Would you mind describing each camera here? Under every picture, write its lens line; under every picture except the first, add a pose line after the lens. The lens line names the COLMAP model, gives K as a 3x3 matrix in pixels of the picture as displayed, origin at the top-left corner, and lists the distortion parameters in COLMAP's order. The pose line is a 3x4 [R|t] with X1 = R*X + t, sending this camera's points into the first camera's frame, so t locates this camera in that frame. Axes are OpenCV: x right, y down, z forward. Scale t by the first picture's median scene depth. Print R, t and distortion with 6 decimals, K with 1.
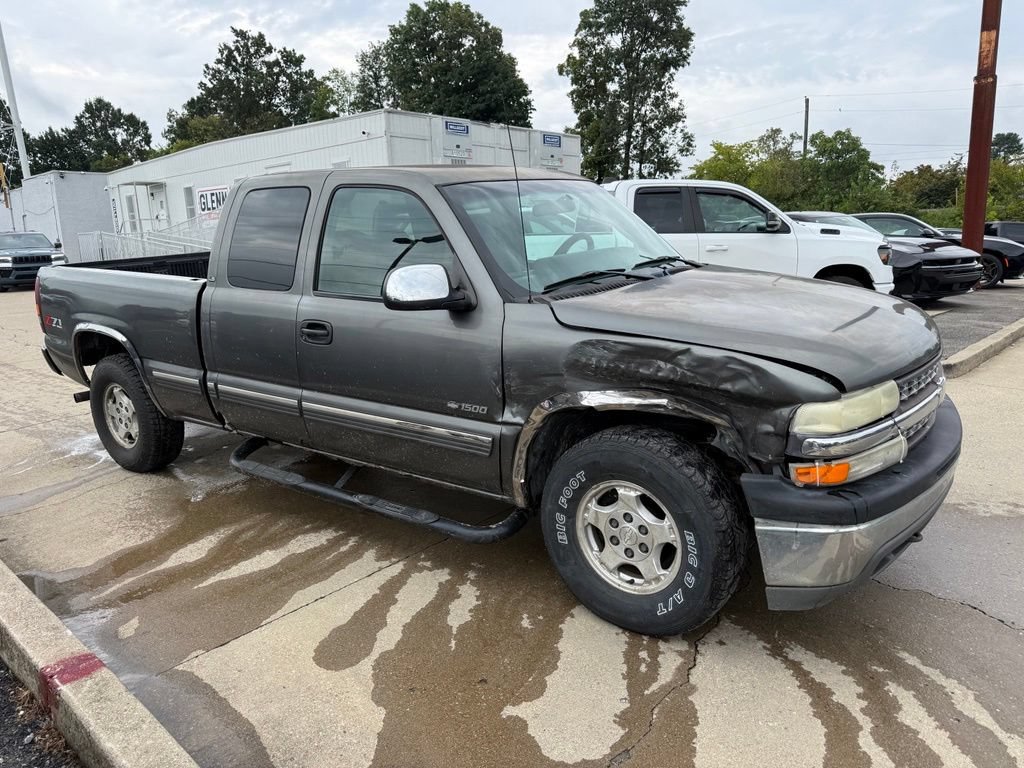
lens RADIAL K [[728.6, 0, 516.1], [0, 728.6, 349.5], [0, 0, 1]] dist [0.055509, -0.065004]
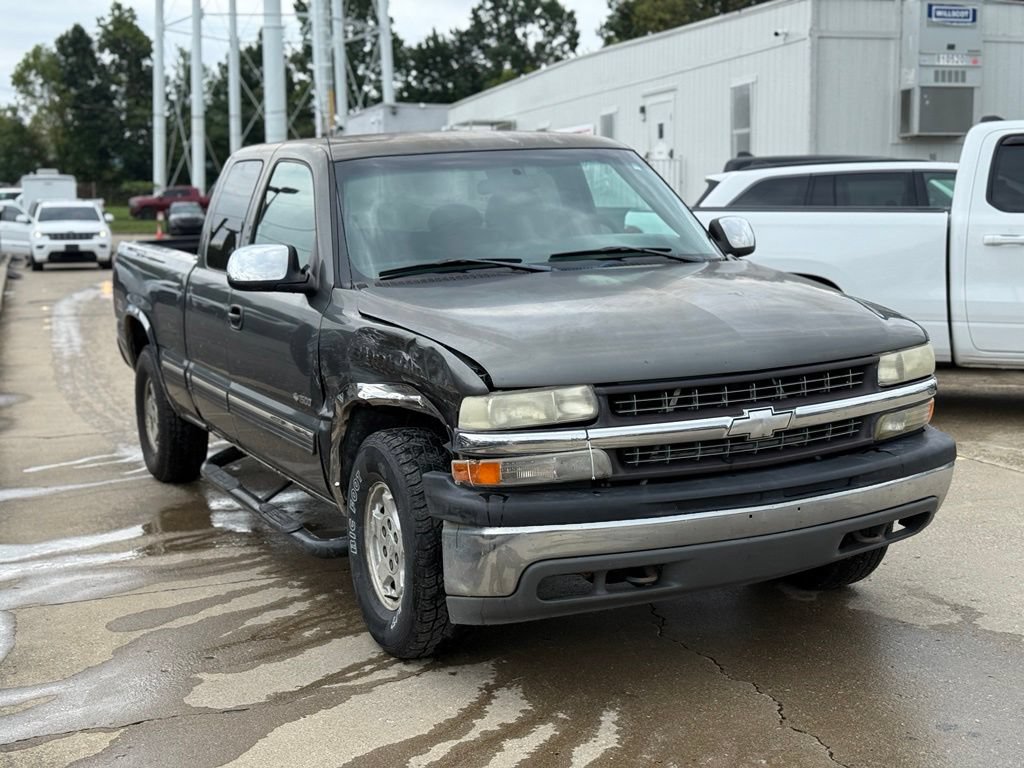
lens RADIAL K [[1433.8, 0, 517.2], [0, 1433.8, 336.1], [0, 0, 1]] dist [0.143210, -0.111261]
pose [[0.877295, 0.060012, -0.476185, 0.999355], [-0.091059, 0.994944, -0.042371, 0.049663], [0.471234, 0.080533, 0.878324, -0.465475]]
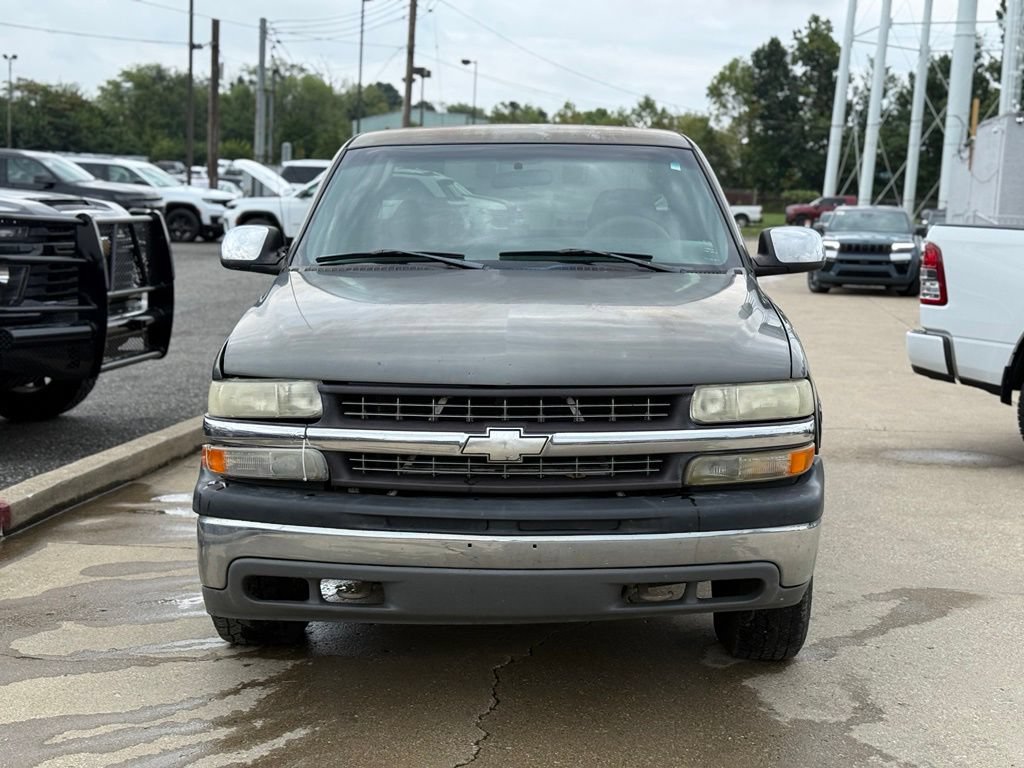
lens RADIAL K [[1433.8, 0, 517.2], [0, 1433.8, 336.1], [0, 0, 1]] dist [0.143210, -0.111261]
pose [[0.566754, 0.122166, -0.814780, 1.571715], [-0.188894, 0.981870, 0.015826, -0.064376], [0.801941, 0.144937, 0.579555, 0.171633]]
